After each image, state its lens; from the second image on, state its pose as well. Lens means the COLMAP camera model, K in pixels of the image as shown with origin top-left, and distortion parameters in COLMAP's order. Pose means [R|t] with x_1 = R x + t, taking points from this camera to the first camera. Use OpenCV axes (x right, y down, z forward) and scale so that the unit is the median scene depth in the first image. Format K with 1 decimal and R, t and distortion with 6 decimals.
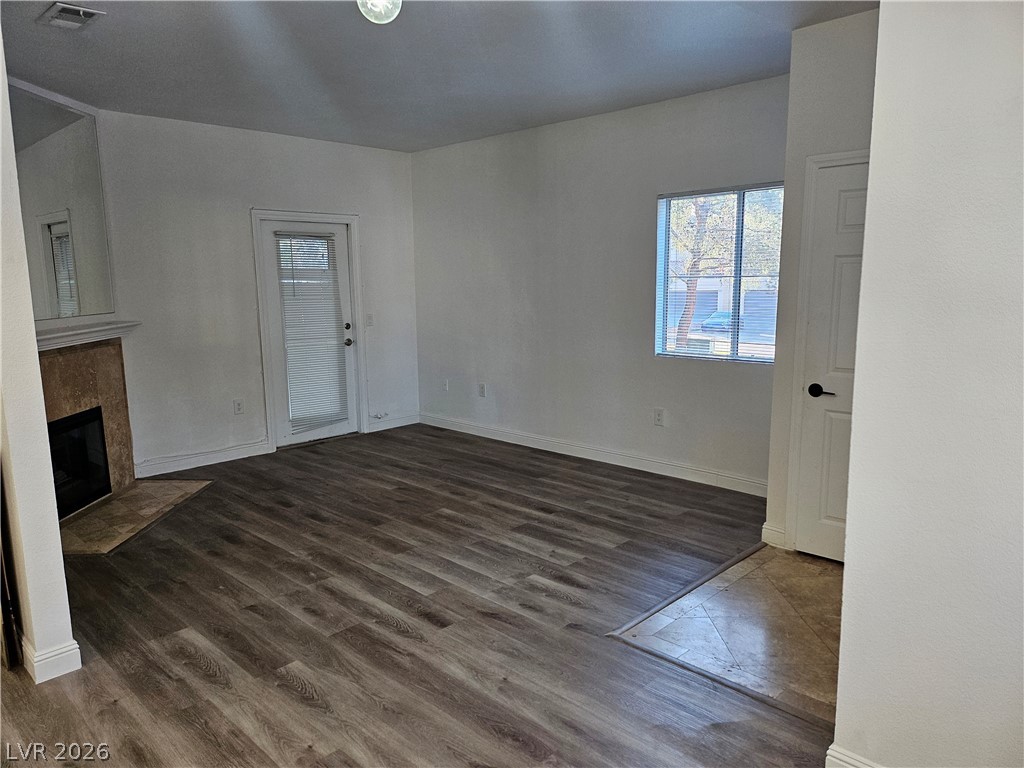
lens RADIAL K [[703.1, 0, 512.0], [0, 703.1, 384.0], [0, 0, 1]] dist [0.079065, -0.088139]
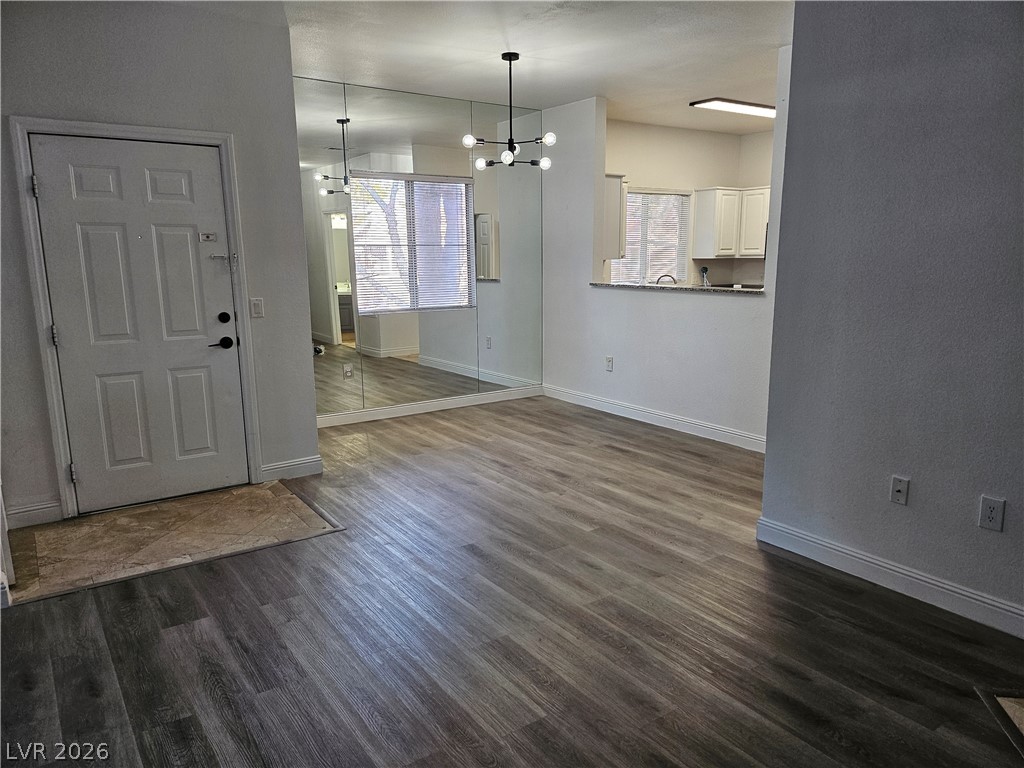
lens RADIAL K [[715.6, 0, 517.7], [0, 715.6, 390.8], [0, 0, 1]] dist [0.084332, -0.097075]
pose [[-0.983523, -0.015310, 0.180135, -0.272919], [0.046928, 0.940631, 0.336172, -0.198971], [-0.174587, 0.339086, -0.924413, 1.434642]]
